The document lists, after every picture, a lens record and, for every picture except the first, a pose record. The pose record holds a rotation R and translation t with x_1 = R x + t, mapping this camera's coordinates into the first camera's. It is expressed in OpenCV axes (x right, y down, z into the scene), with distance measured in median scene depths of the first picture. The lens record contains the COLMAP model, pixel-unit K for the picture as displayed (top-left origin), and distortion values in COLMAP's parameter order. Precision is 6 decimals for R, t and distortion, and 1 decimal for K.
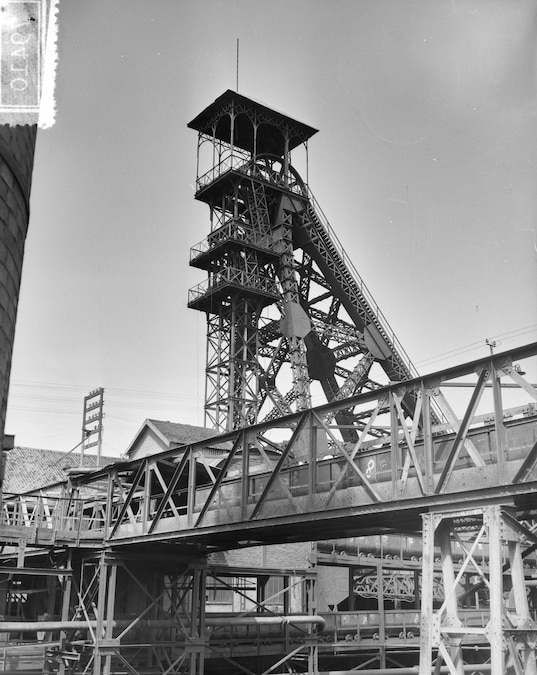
lens RADIAL K [[822.8, 0, 269.1], [0, 822.8, 338.2], [0, 0, 1]] dist [-0.036455, 0.000000]
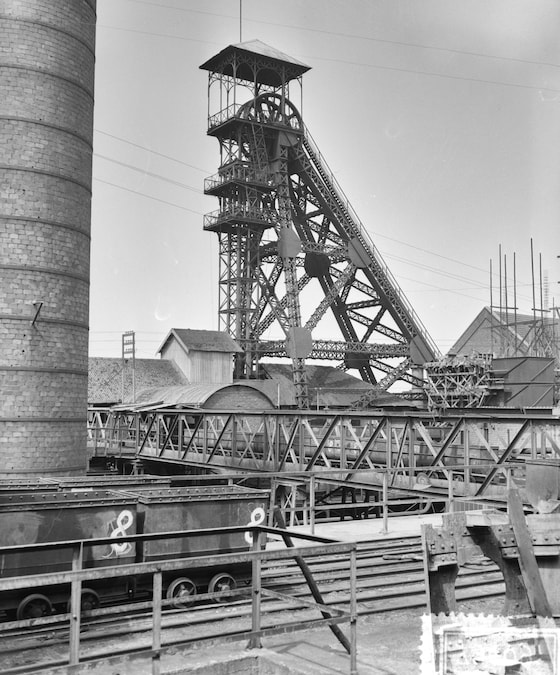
lens RADIAL K [[865.1, 0, 280.0], [0, 865.1, 337.3], [0, 0, 1]] dist [-0.032281, 0.000000]
pose [[0.998141, -0.007367, -0.060507, 0.092241], [0.021272, 0.972359, 0.232520, -0.178468], [0.057122, -0.233375, 0.970708, -0.290664]]
